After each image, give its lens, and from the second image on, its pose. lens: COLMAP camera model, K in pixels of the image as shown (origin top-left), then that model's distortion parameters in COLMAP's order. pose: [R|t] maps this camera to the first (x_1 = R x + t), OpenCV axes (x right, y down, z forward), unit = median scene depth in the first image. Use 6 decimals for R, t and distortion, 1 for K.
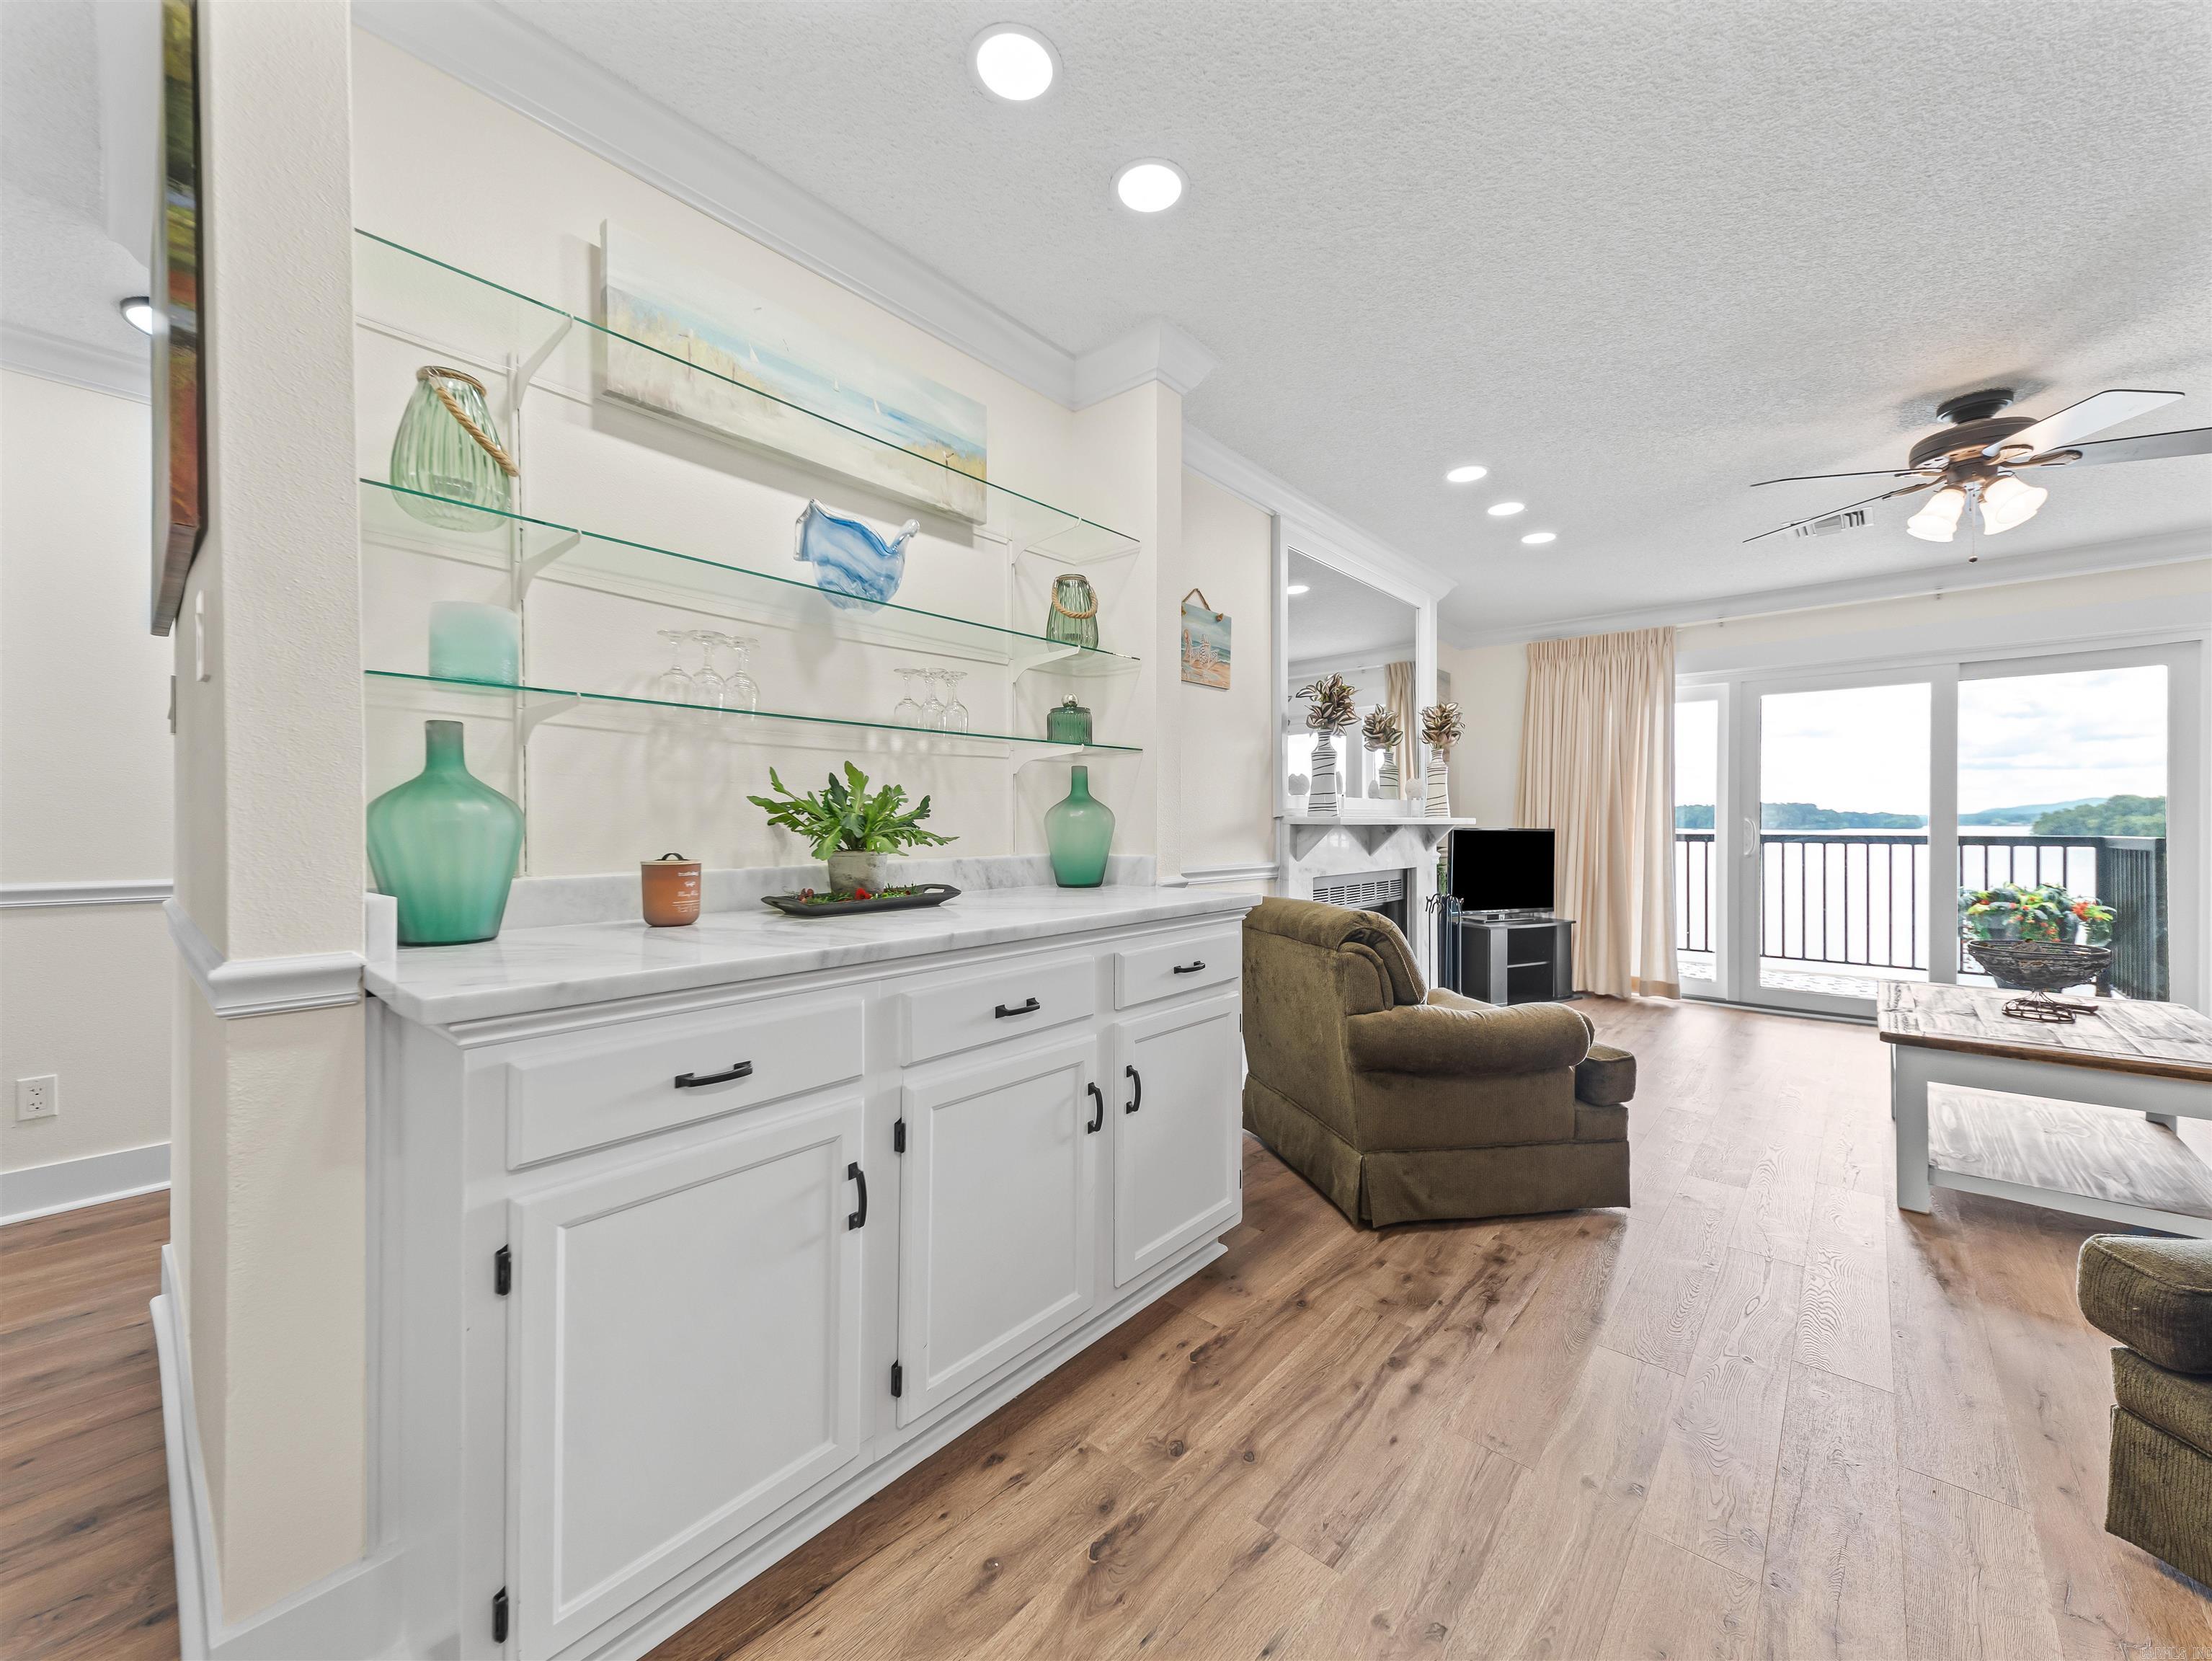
lens RADIAL K [[859.7, 0, 1107.9], [0, 859.7, 823.1], [0, 0, 1]] dist [0.034019, -0.011668]
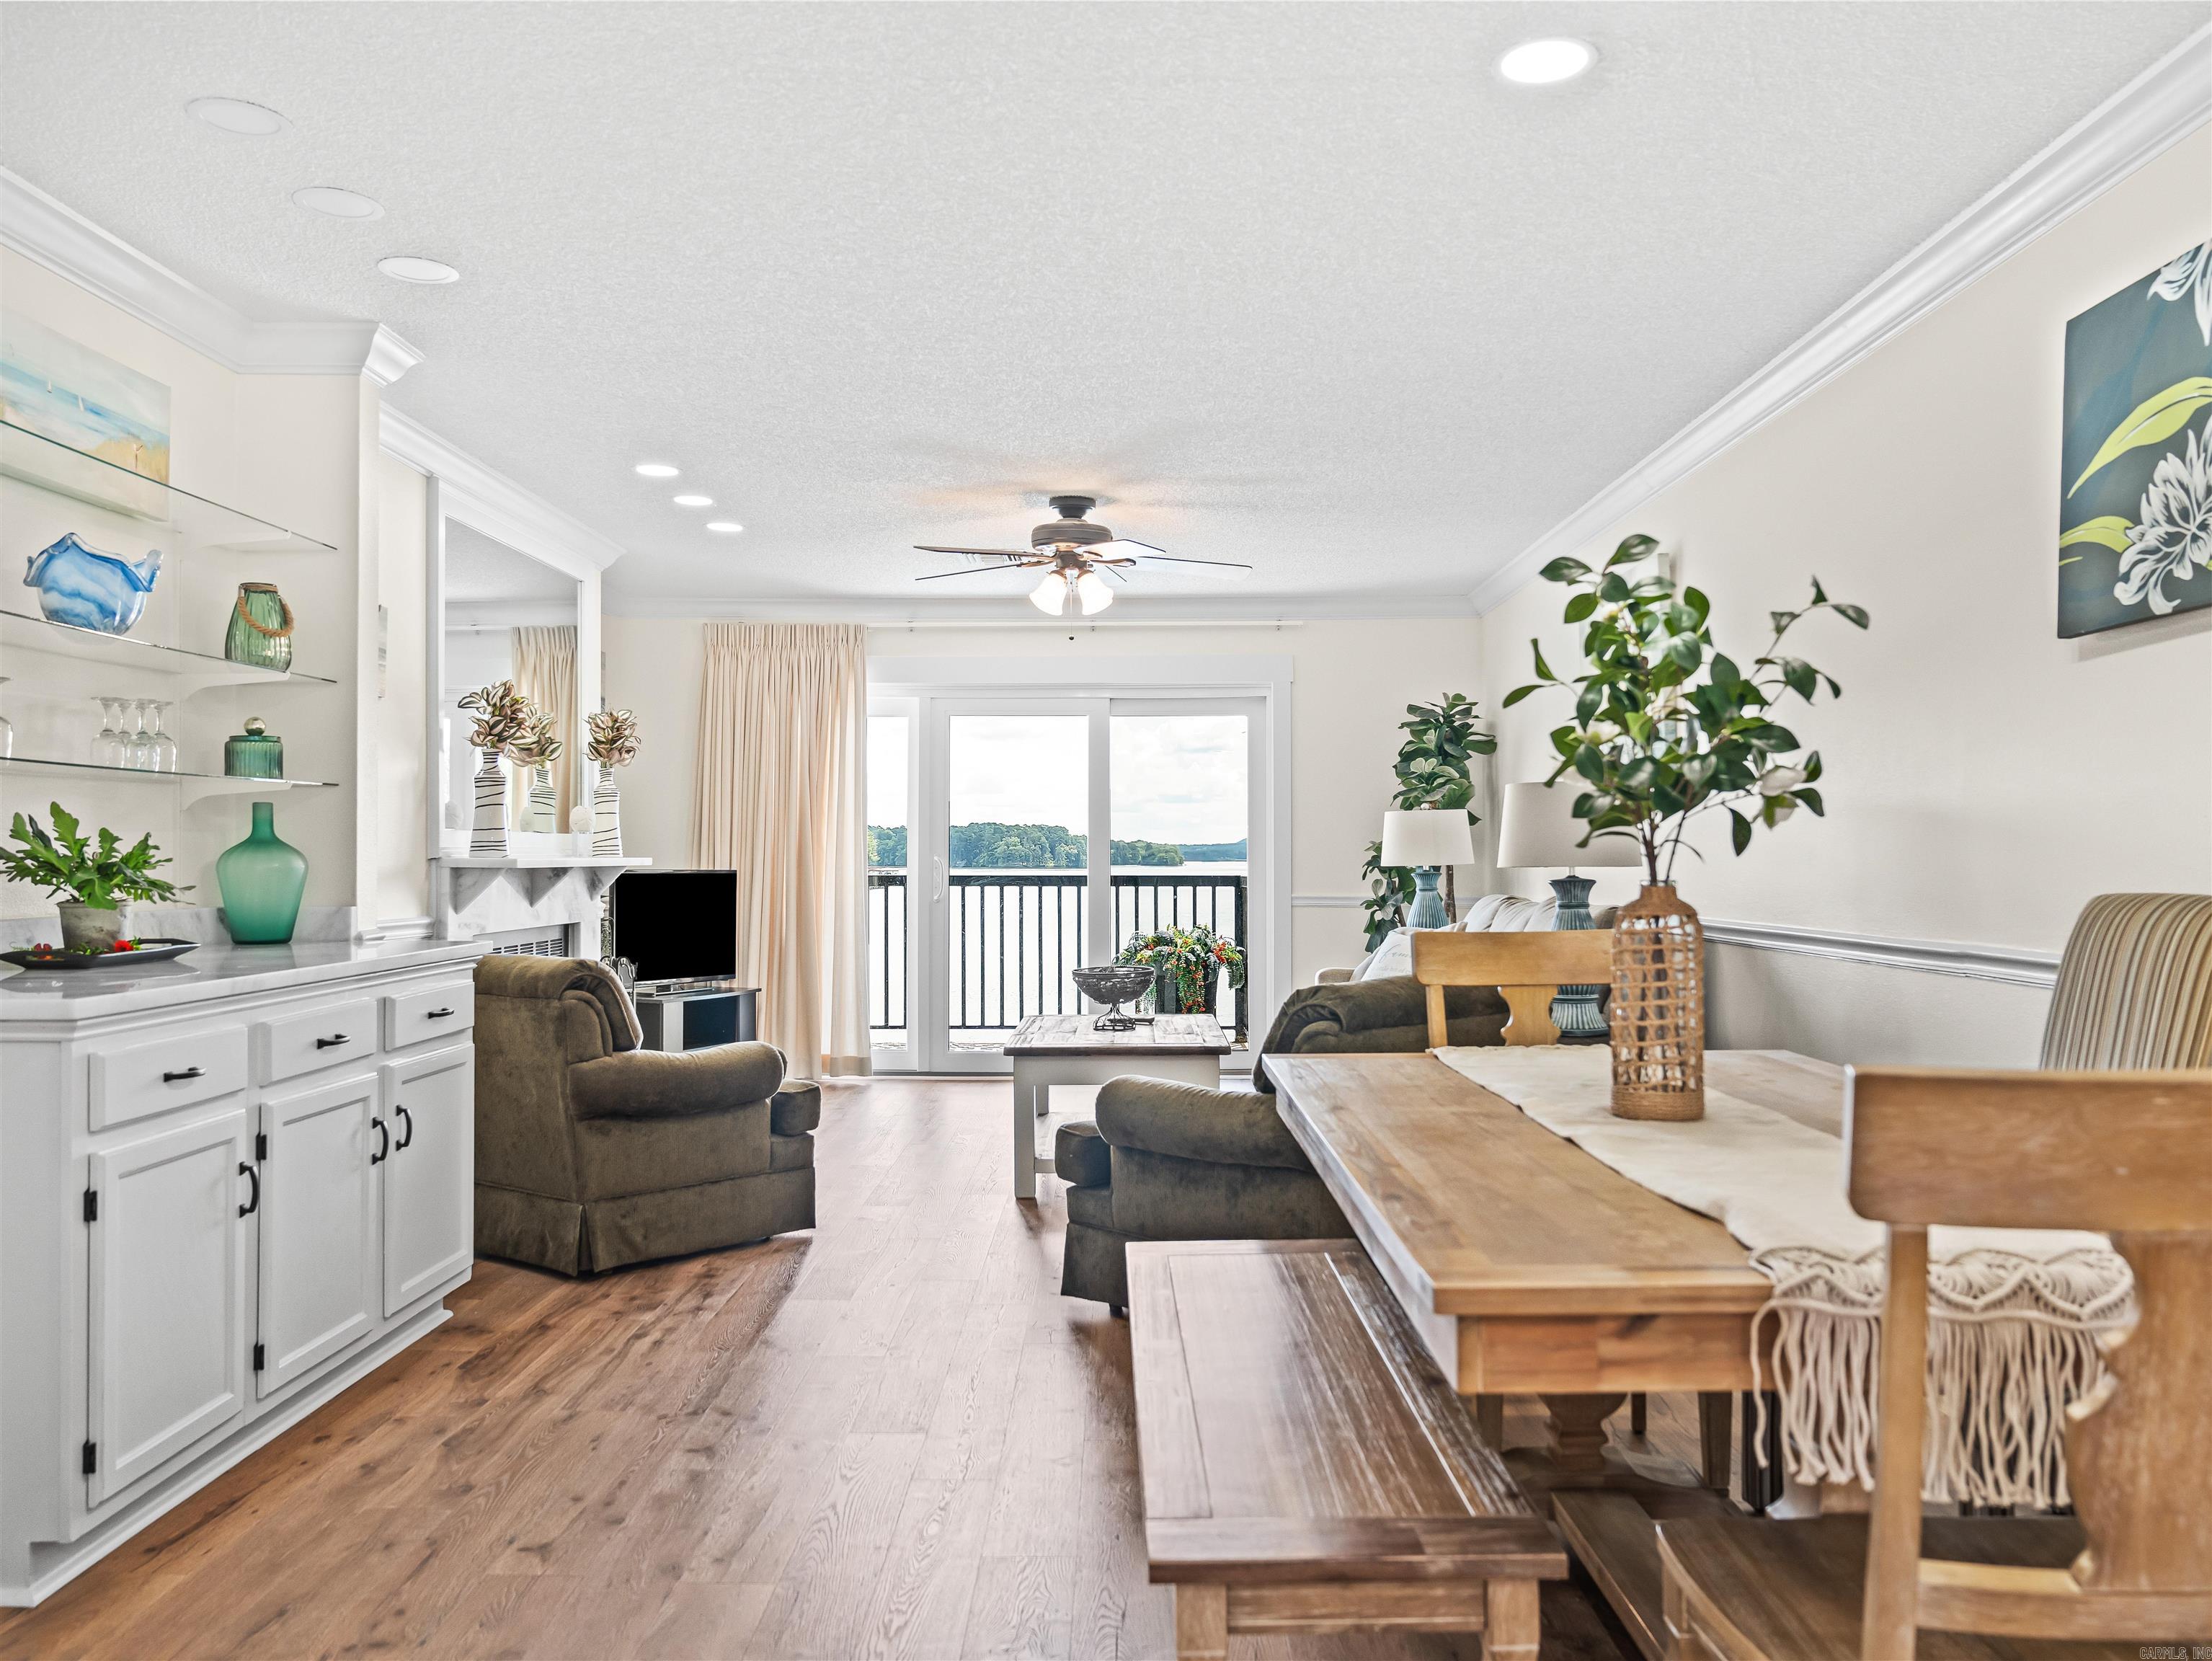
lens RADIAL K [[1708.2, 0, 1107.5], [0, 1708.2, 851.8], [0, 0, 1]] dist [-0.028046, 0.015404]
pose [[0.761887, 0.001839, 0.647707, -0.451601], [-0.000190, 0.999997, -0.002615, -0.012435], [-0.647710, 0.001869, 0.761885, -0.771322]]
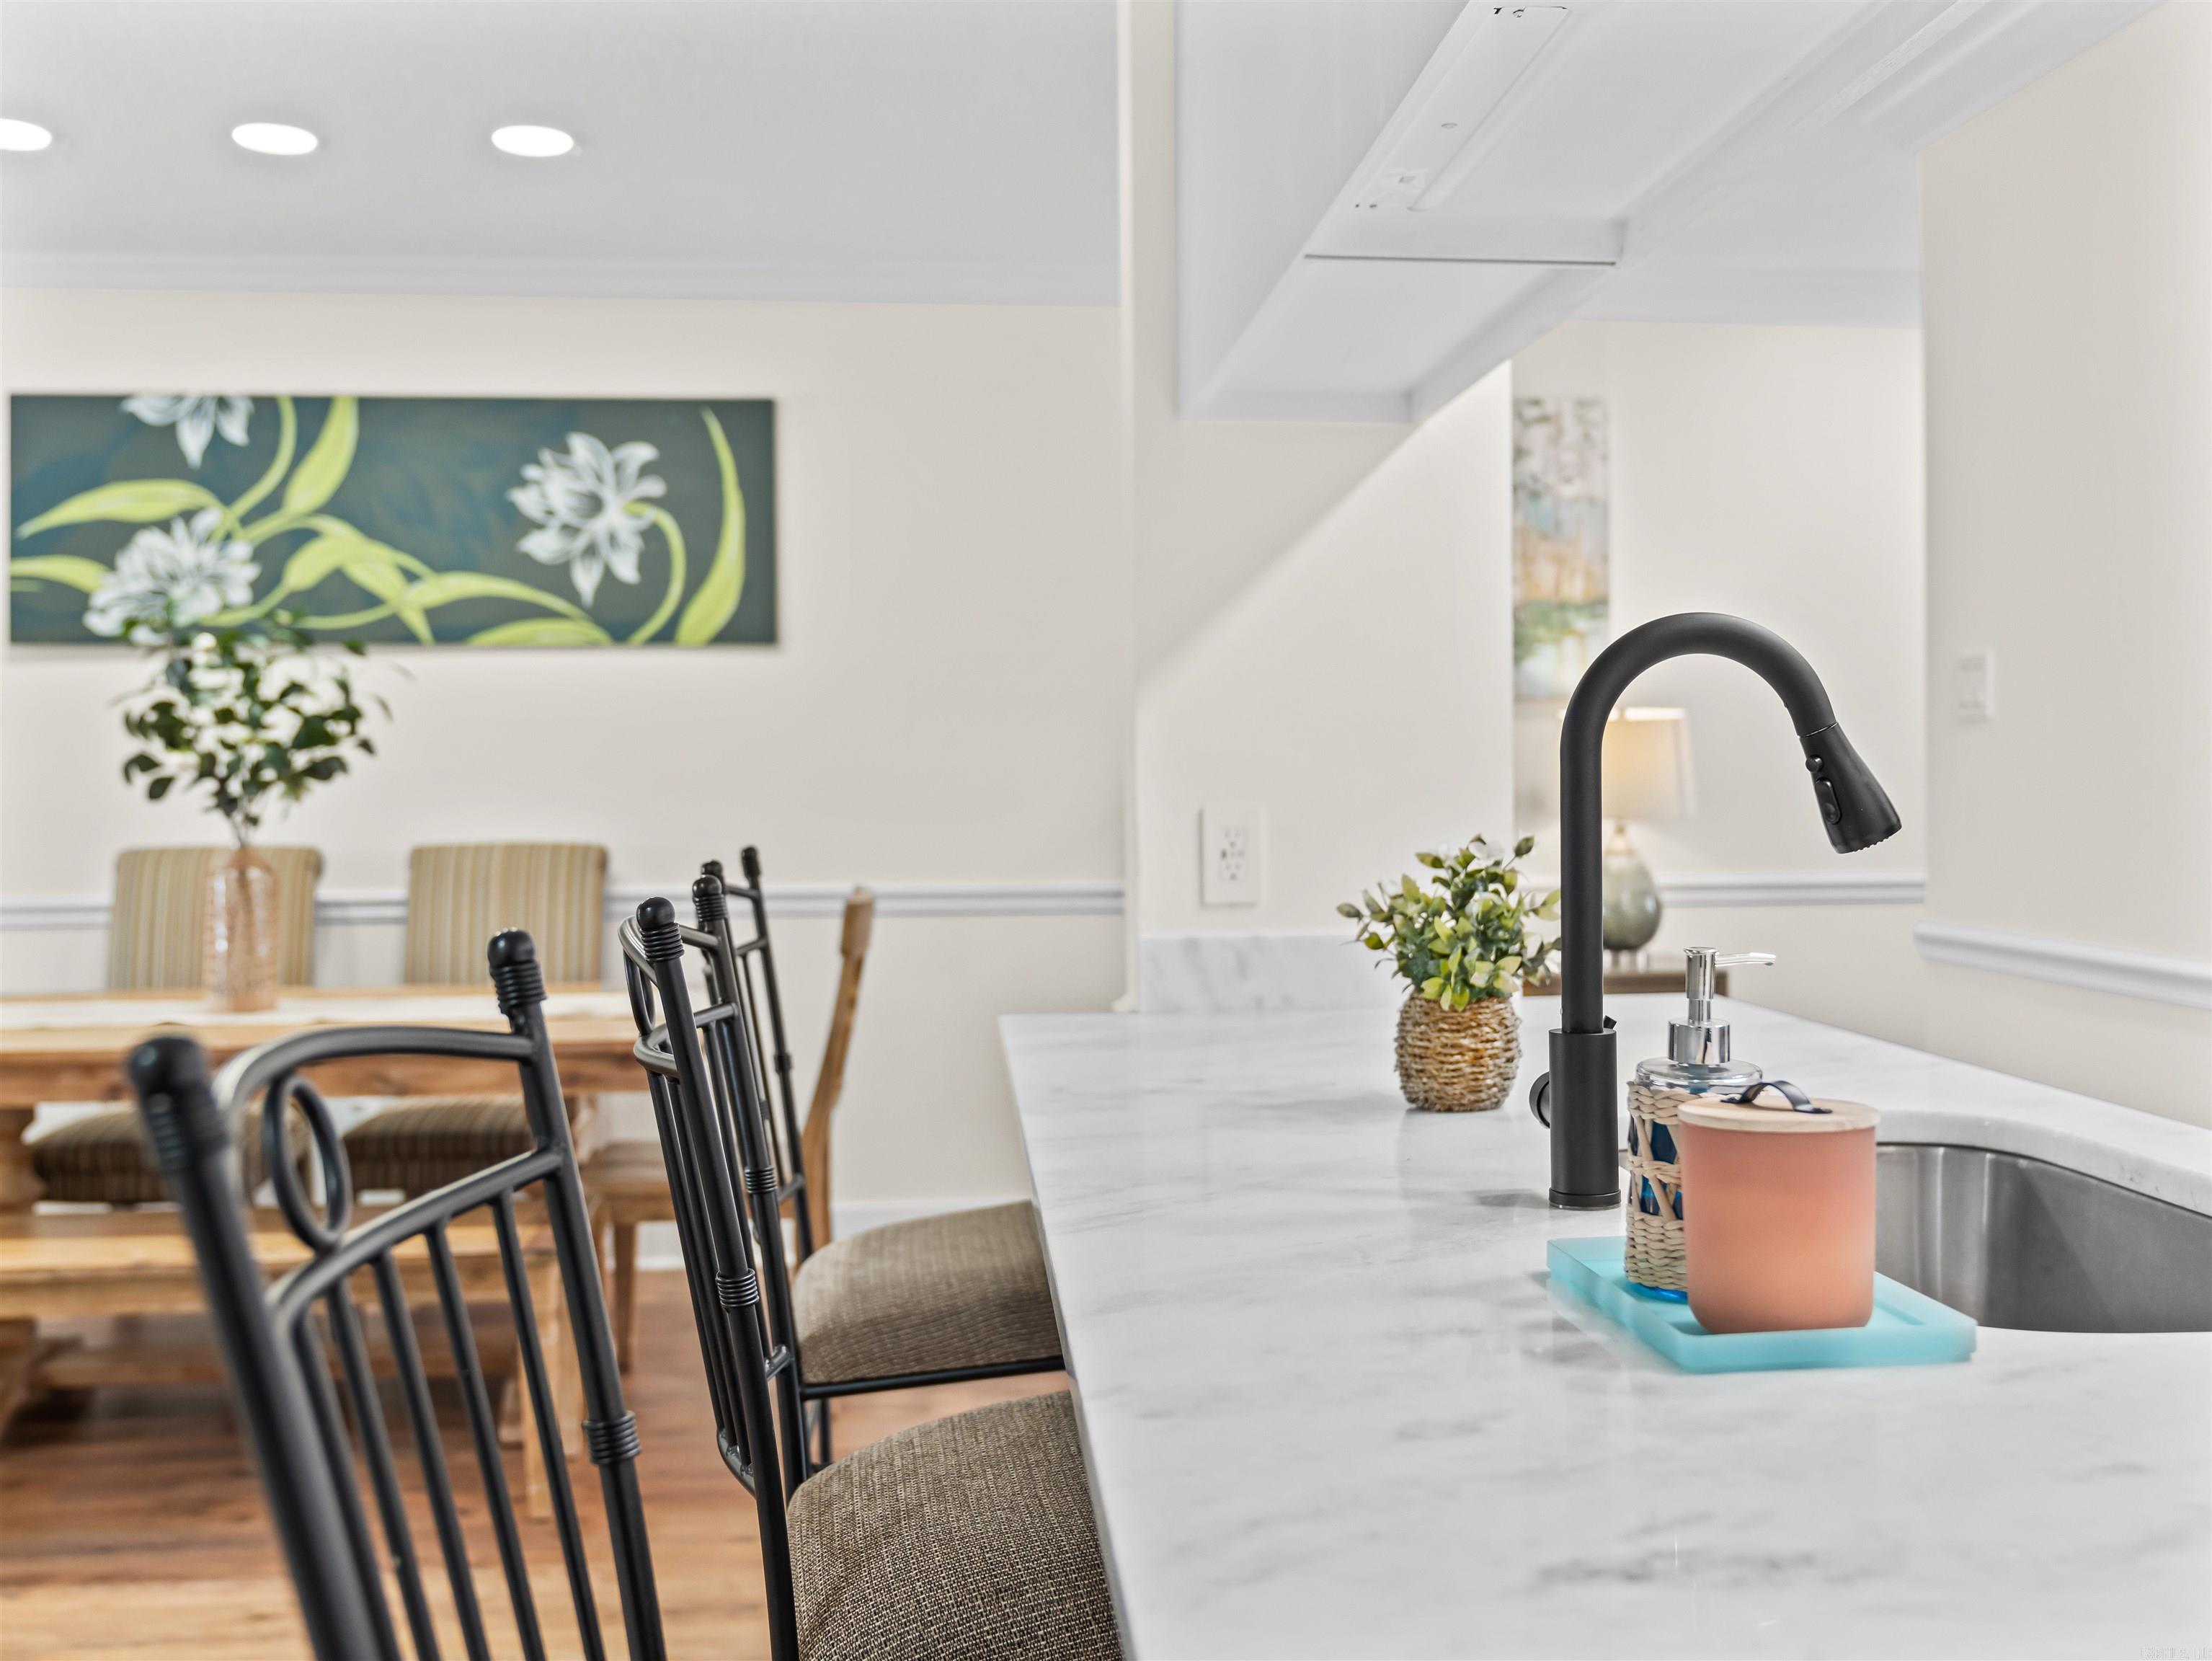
lens RADIAL K [[2160.6, 0, 1108.4], [0, 2160.6, 822.6], [0, 0, 1]] dist [-0.000832, -0.002536]
pose [[-0.716049, -0.007776, 0.698006, -1.203199], [0.008556, 0.999765, 0.019915, -0.041487], [-0.697997, 0.020232, -0.715815, 0.423036]]
